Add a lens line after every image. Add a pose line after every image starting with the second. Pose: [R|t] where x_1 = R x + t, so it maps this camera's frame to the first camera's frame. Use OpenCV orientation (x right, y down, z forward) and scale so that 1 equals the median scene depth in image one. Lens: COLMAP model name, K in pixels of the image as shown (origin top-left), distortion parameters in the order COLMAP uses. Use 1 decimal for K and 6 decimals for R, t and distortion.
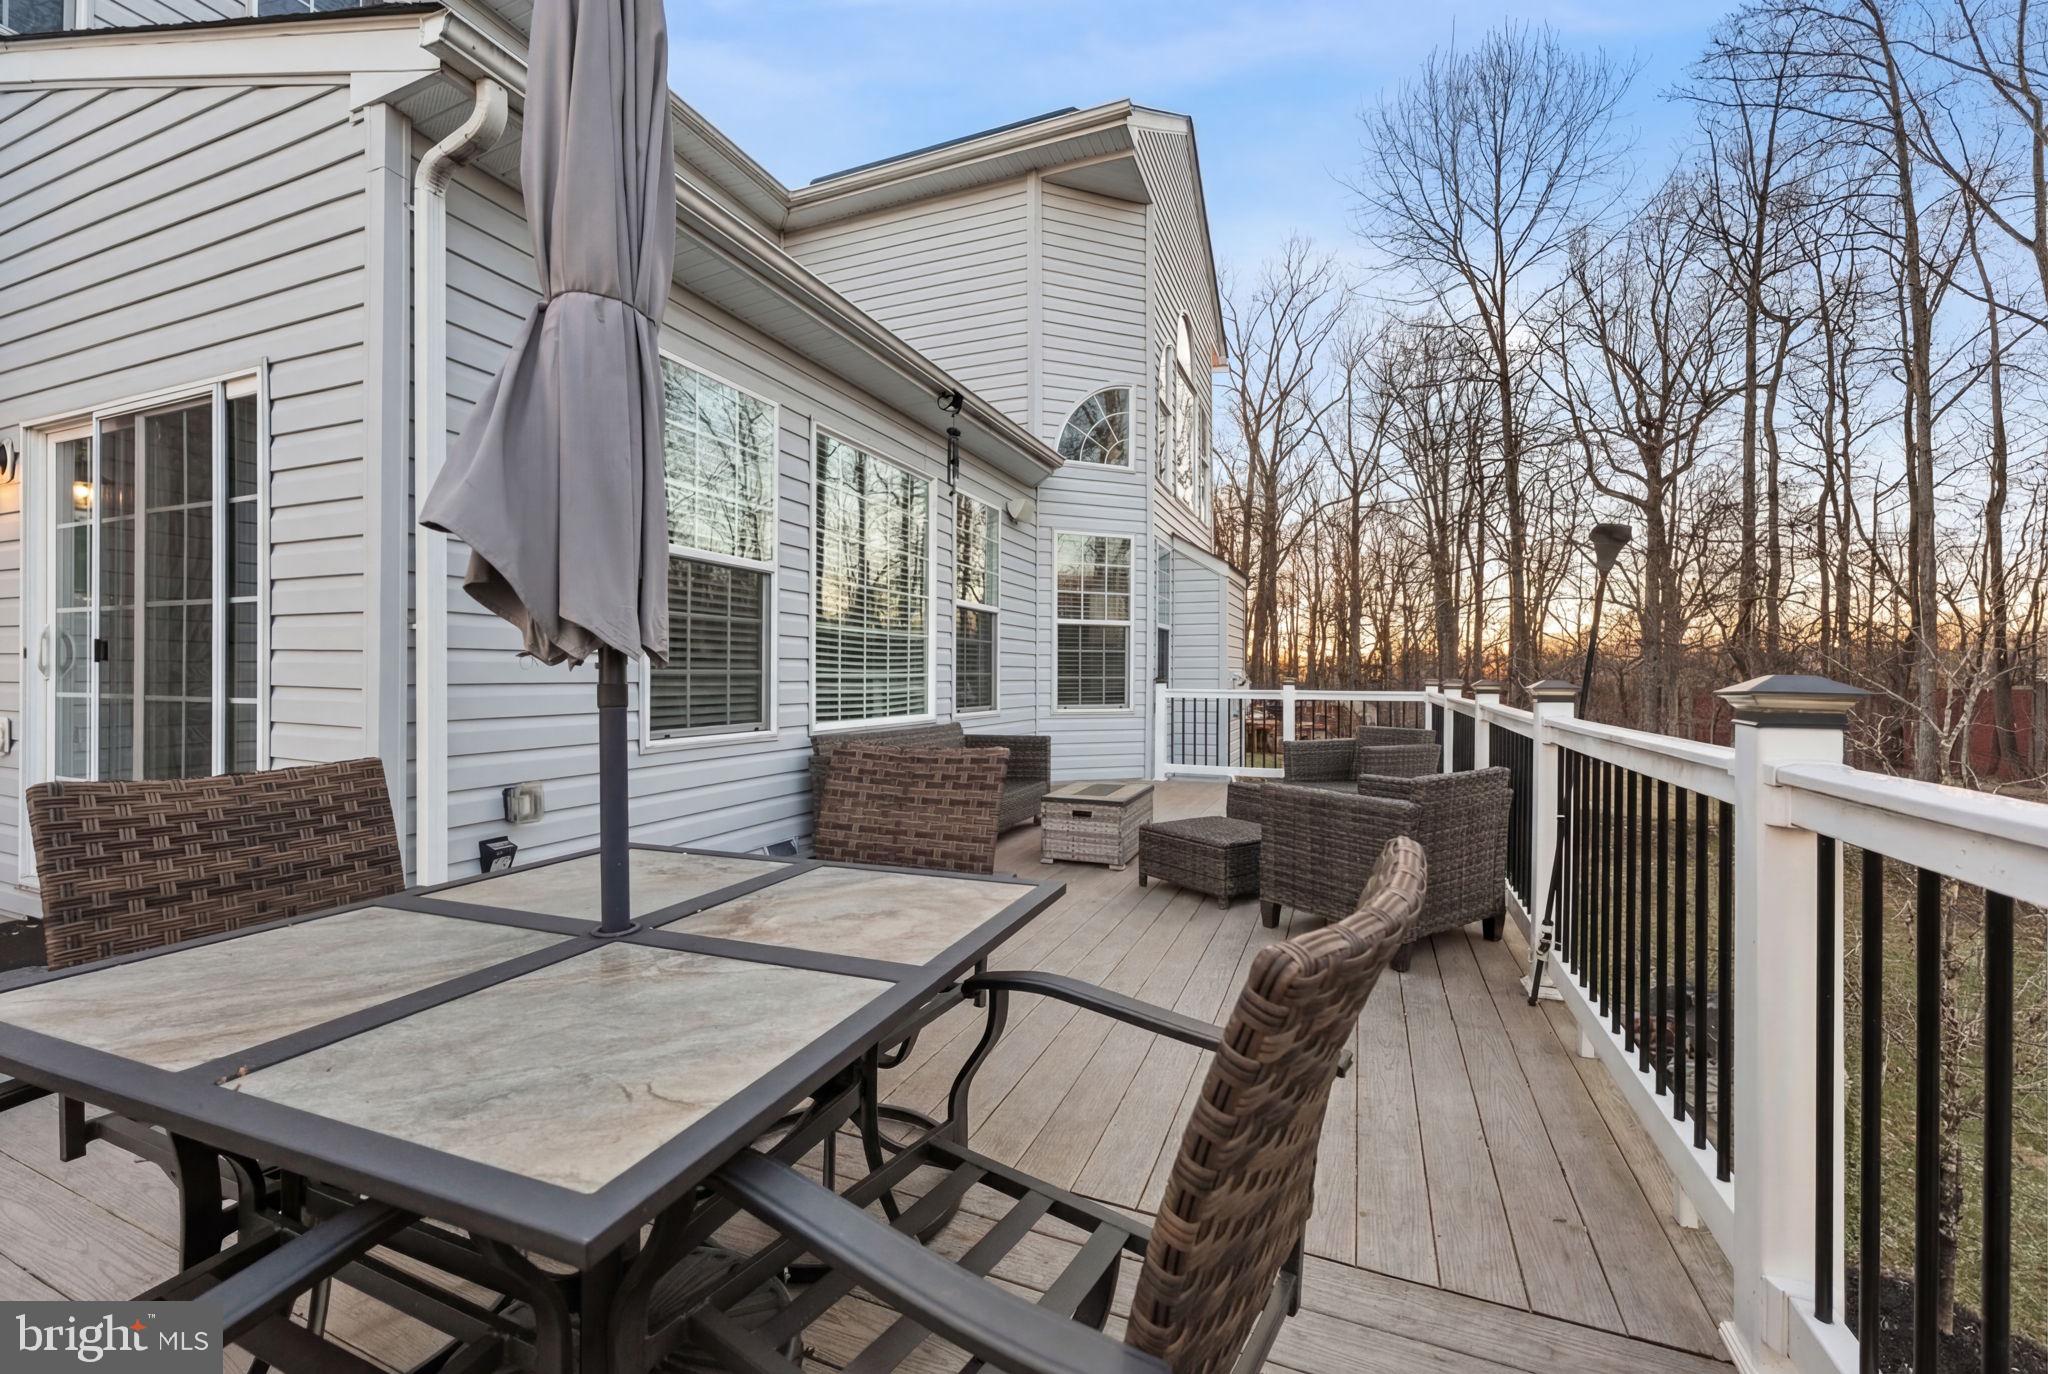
lens RADIAL K [[842.3, 0, 1019.5], [0, 842.3, 679.6], [0, 0, 1]] dist [0.013589, 0.000154]
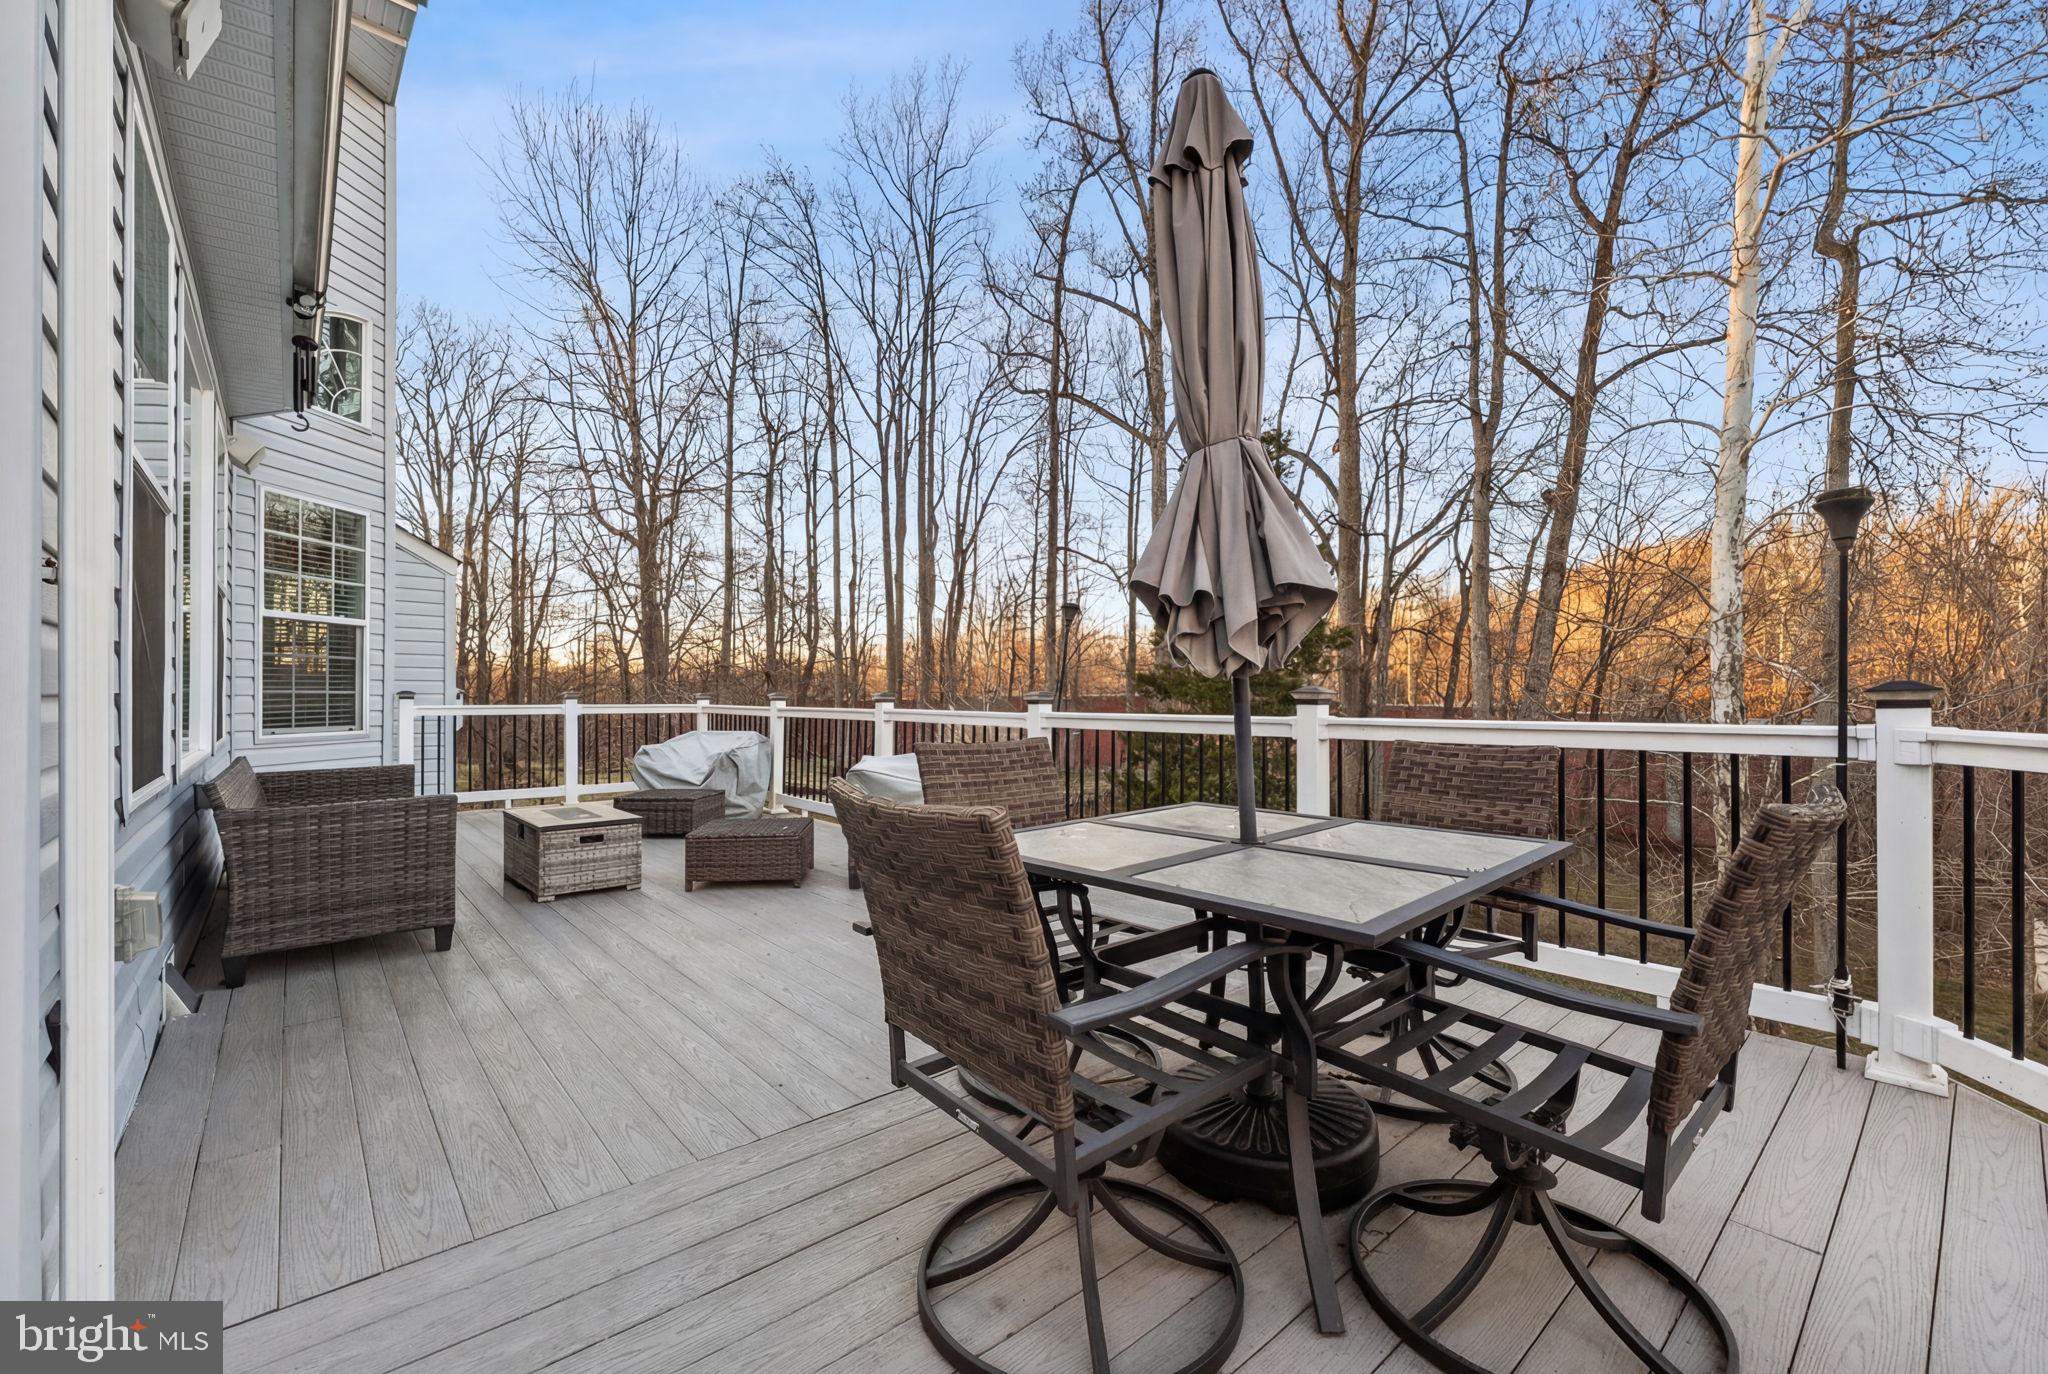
lens RADIAL K [[842.3, 0, 1021.5], [0, 842.3, 691.8], [0, 0, 1]] dist [0.013589, 0.000154]
pose [[0.457248, -0.000916, 0.889339, -0.297349], [0.004737, 0.999988, -0.001406, 0.001887], [-0.889327, 0.004856, 0.457247, 0.091473]]
